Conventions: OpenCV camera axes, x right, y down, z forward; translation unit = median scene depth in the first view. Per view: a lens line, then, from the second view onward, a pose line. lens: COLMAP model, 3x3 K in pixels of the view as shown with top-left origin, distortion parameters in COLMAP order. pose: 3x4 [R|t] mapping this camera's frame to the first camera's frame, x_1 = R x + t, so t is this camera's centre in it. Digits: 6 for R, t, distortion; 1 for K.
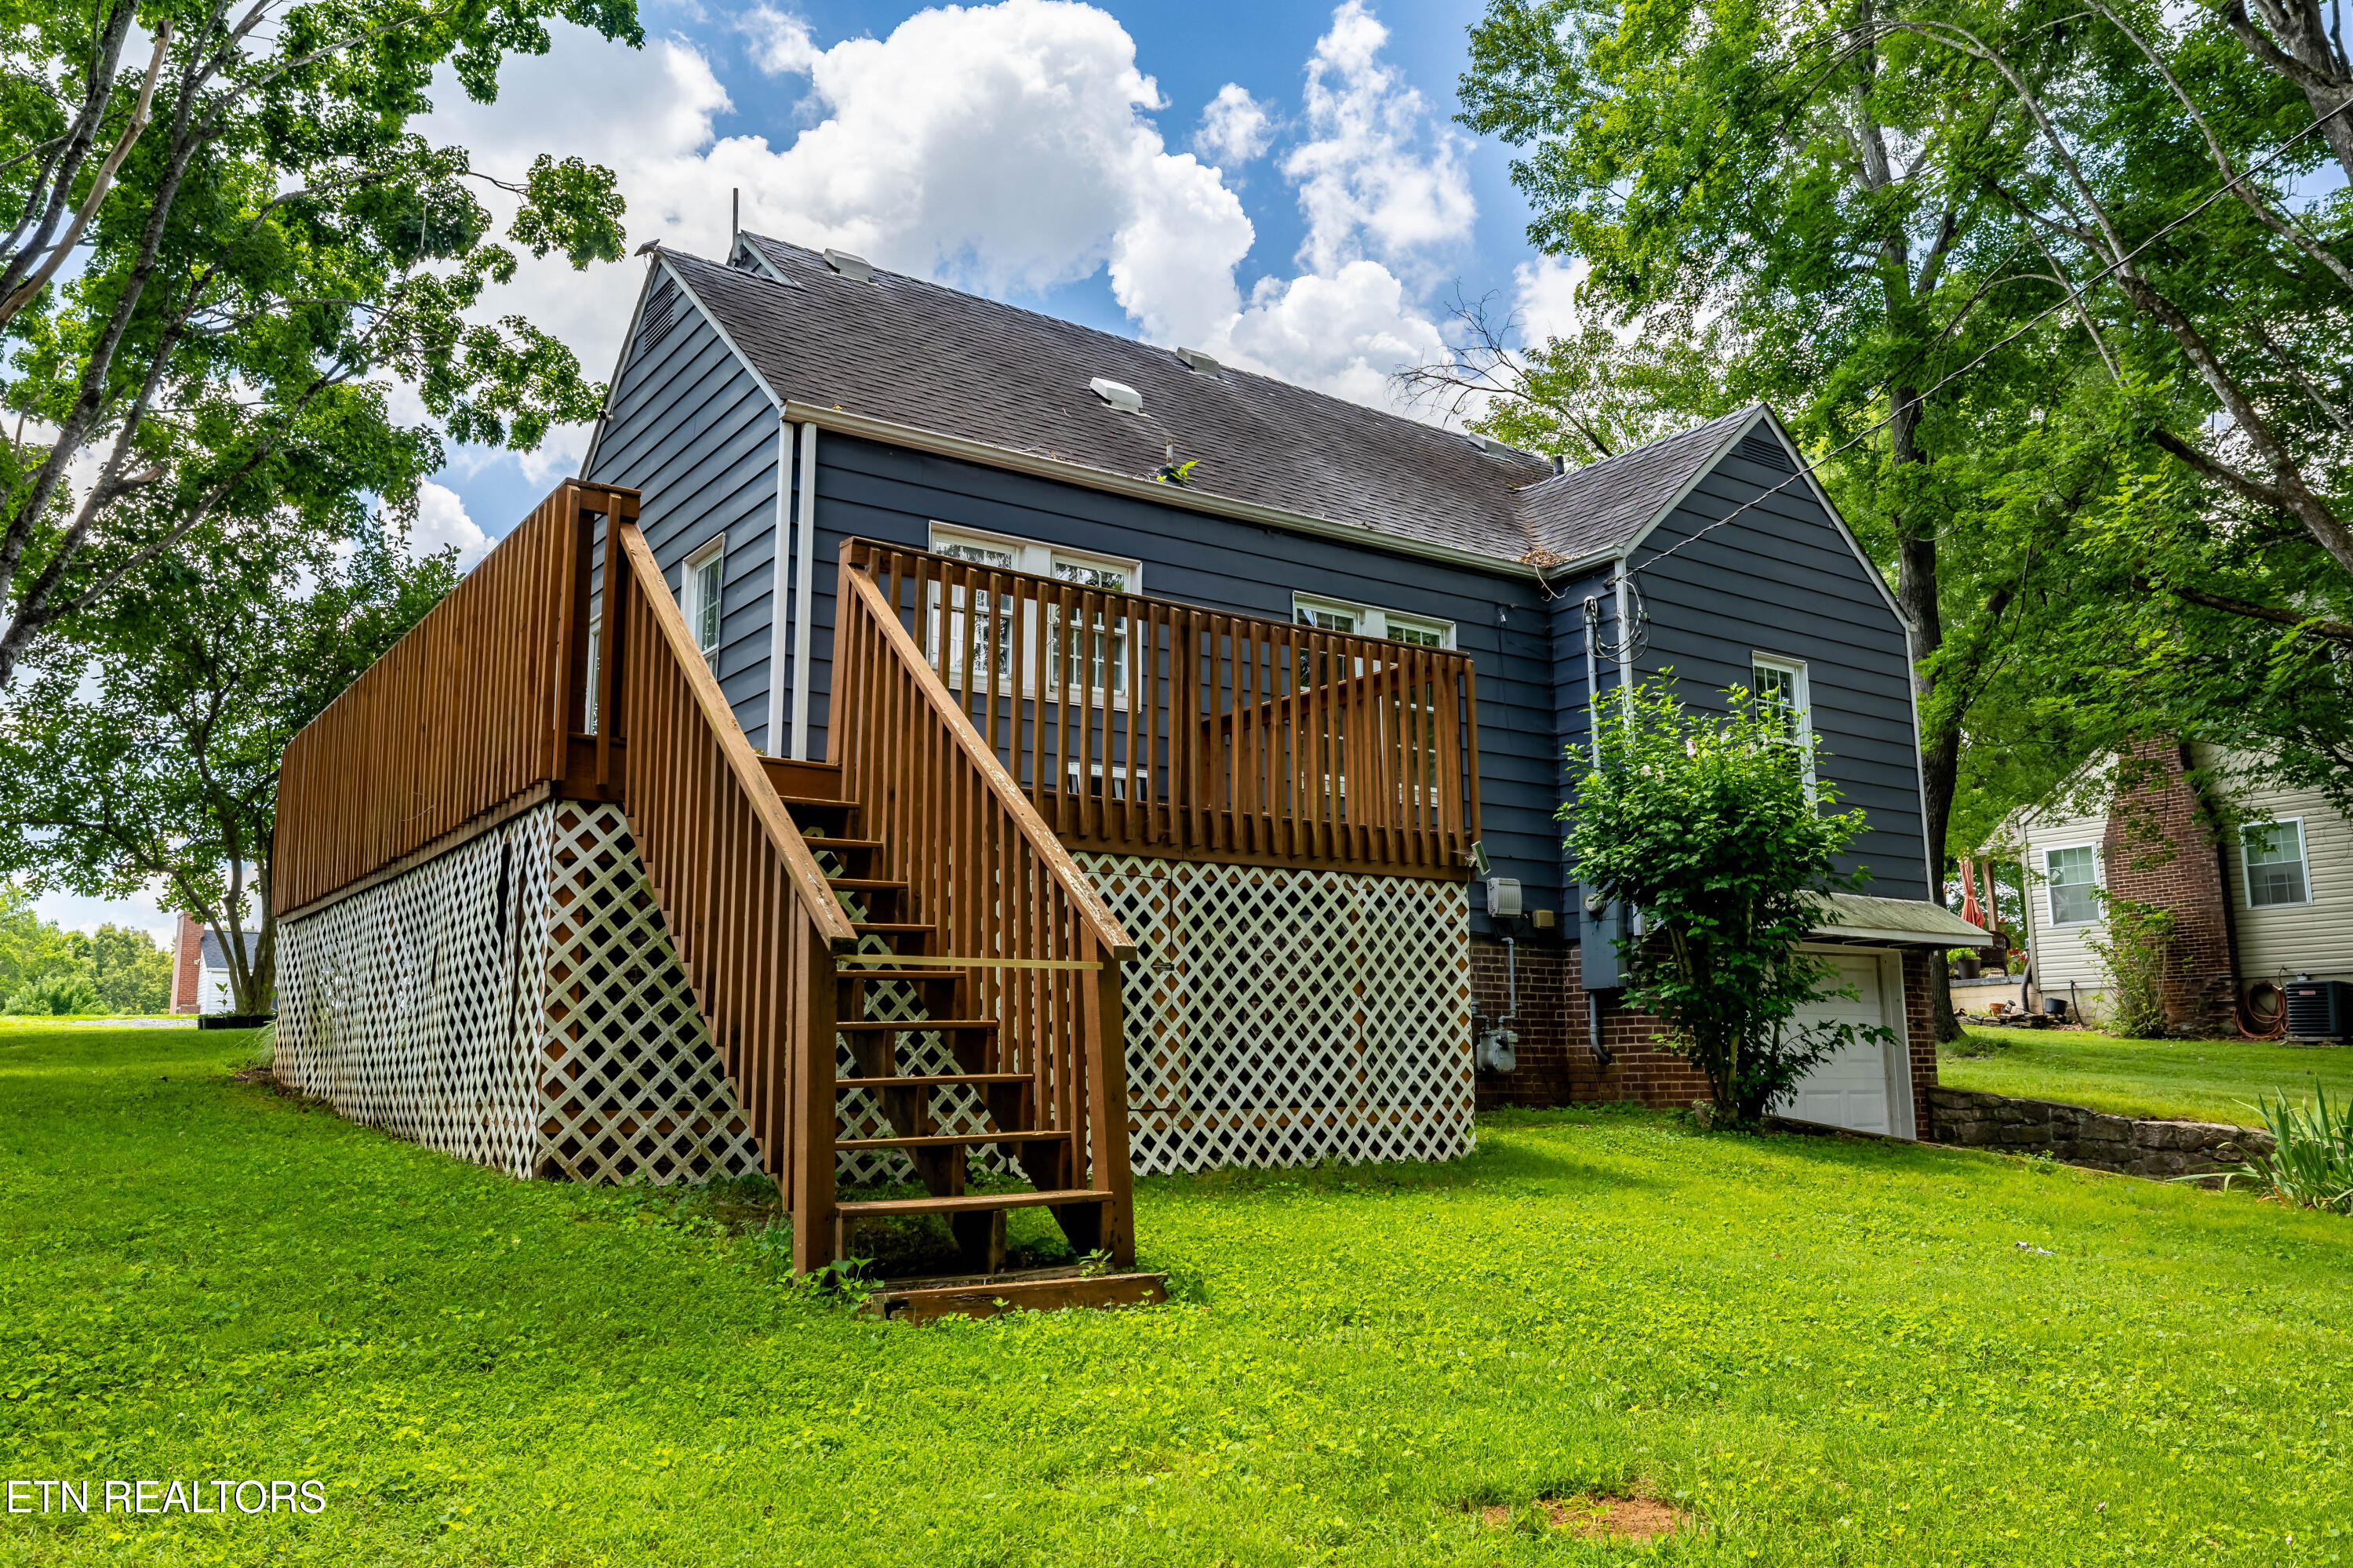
lens RADIAL K [[1785.1, 0, 1172.2], [0, 1785.1, 775.5], [0, 0, 1]] dist [-0.006945, -0.003112]
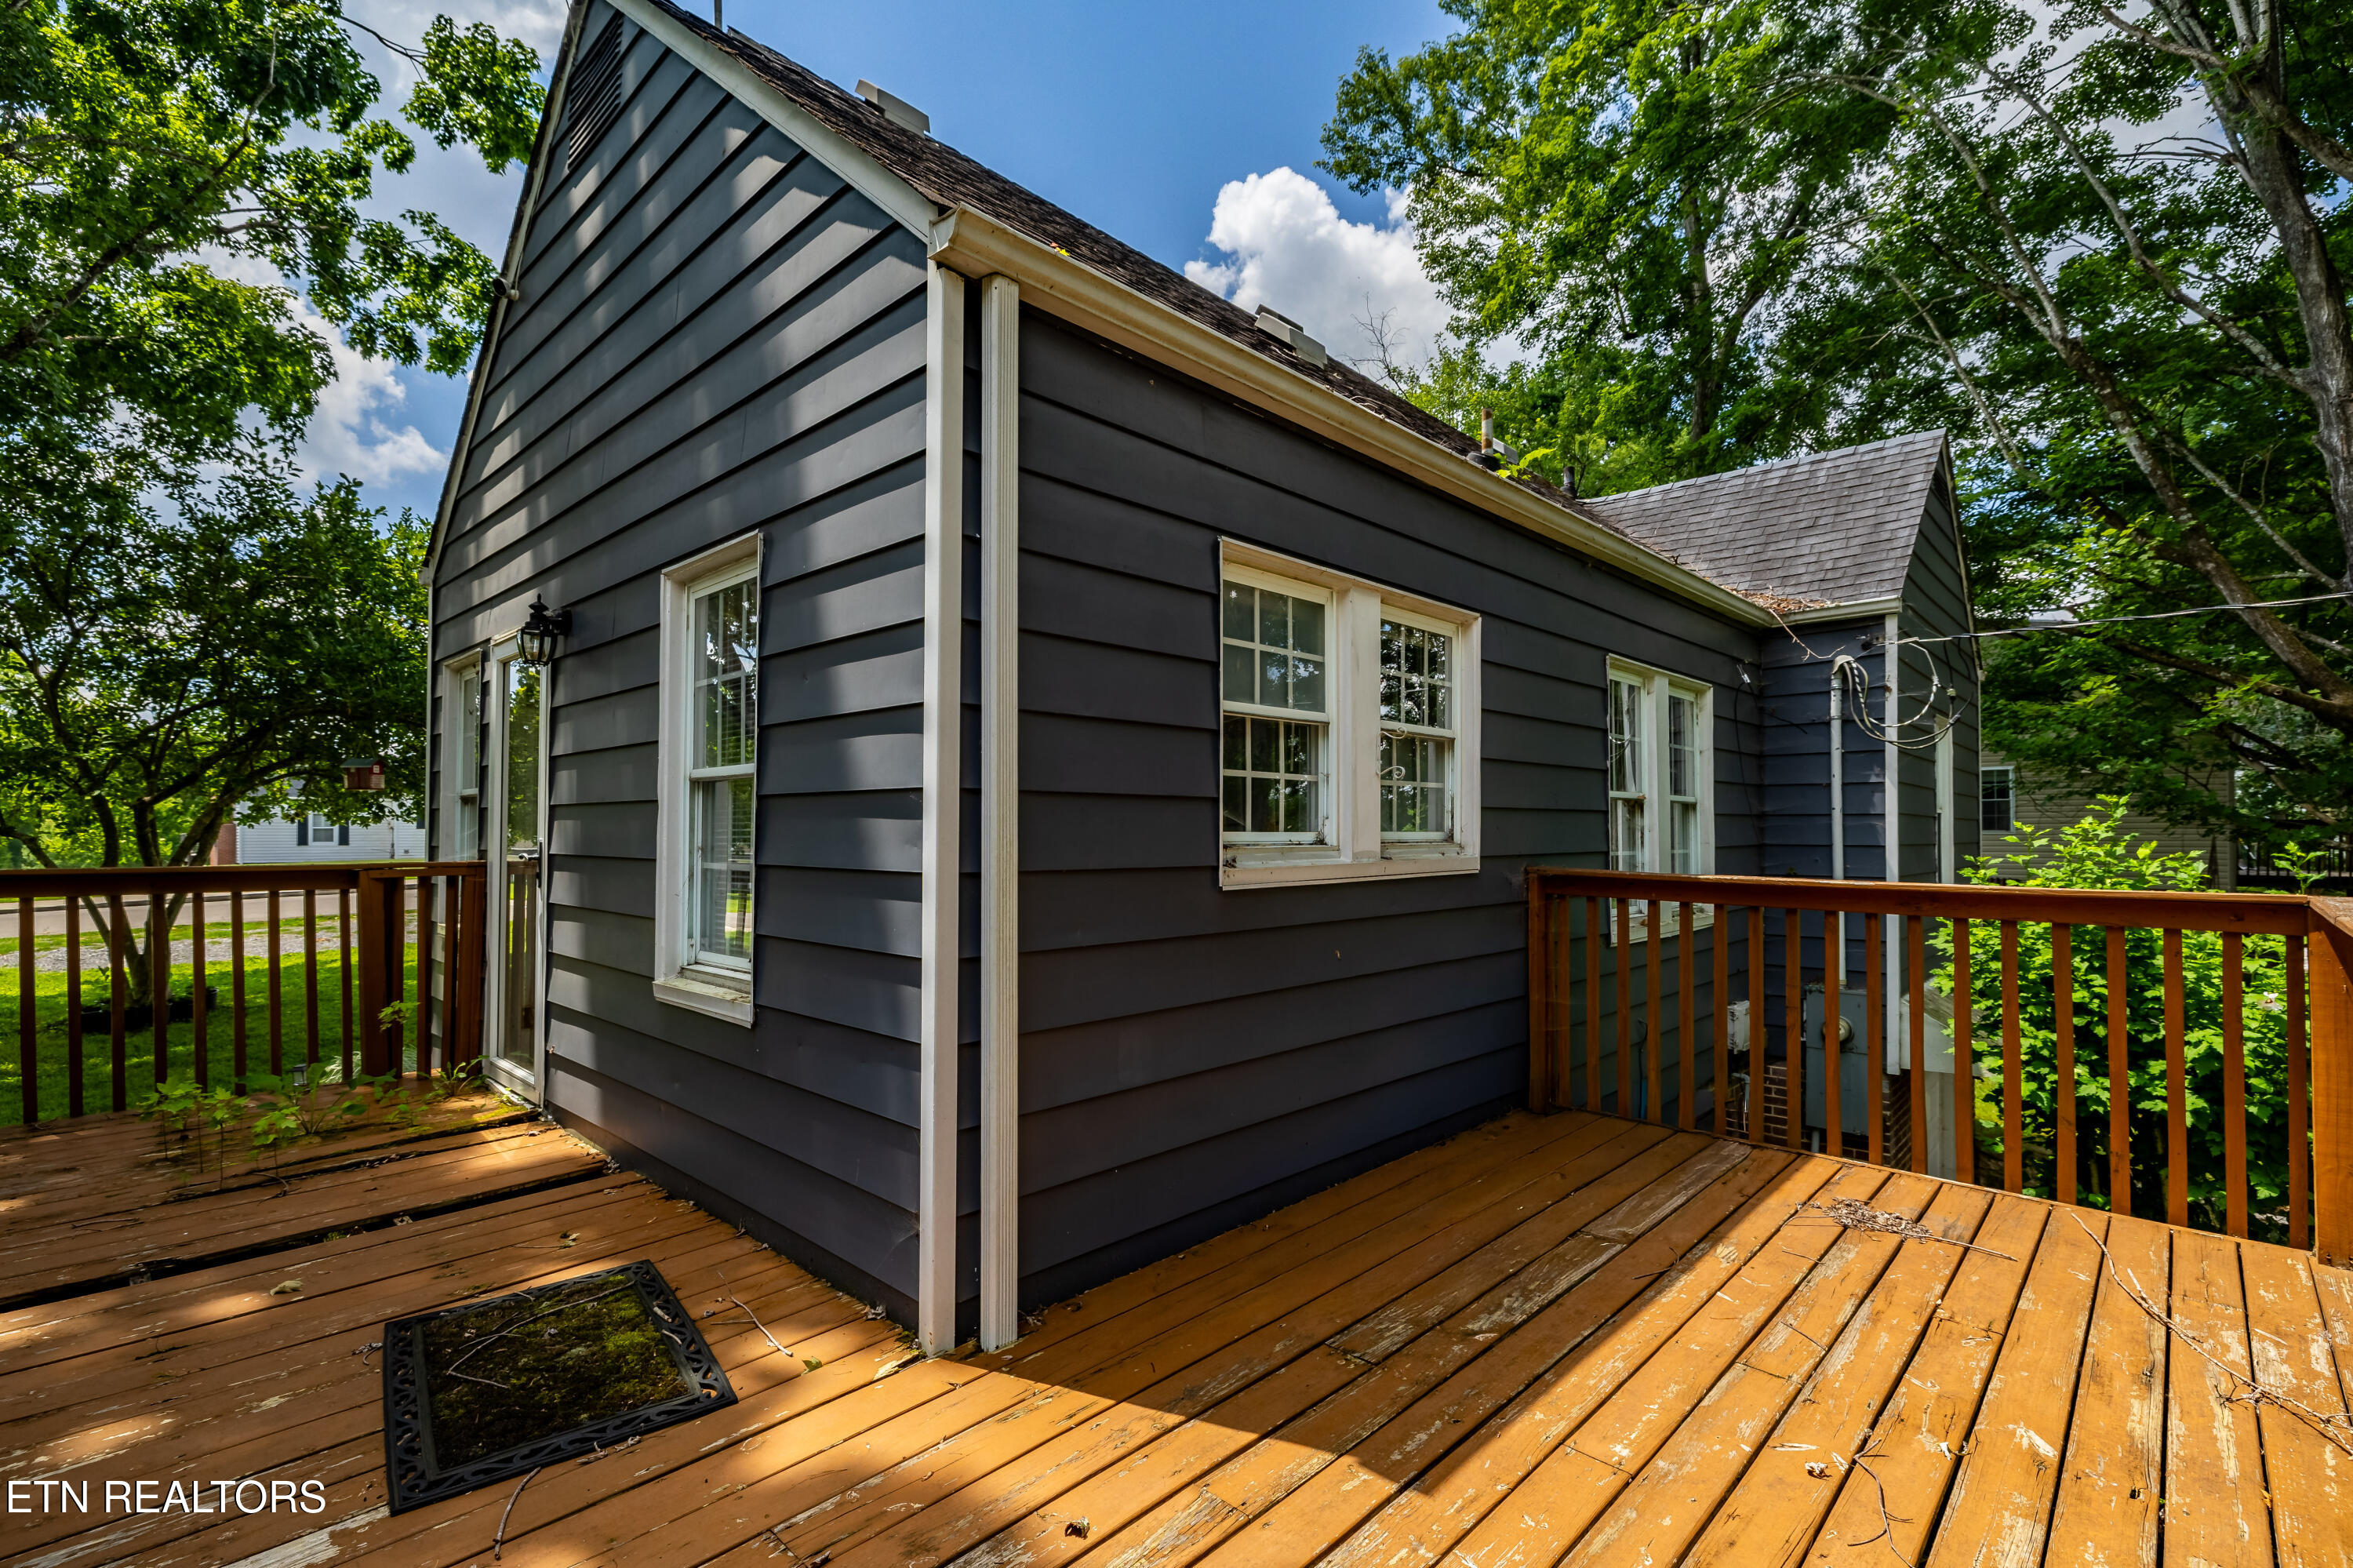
lens RADIAL K [[1074.4, 0, 1209.7], [0, 1074.4, 836.3], [0, 0, 1]] dist [-0.003088, 0.000888]
pose [[0.976130, 0.002102, 0.217177, -0.097485], [-0.039034, 0.985368, 0.165908, -0.053538], [-0.213651, -0.170425, 0.961930, 0.340863]]
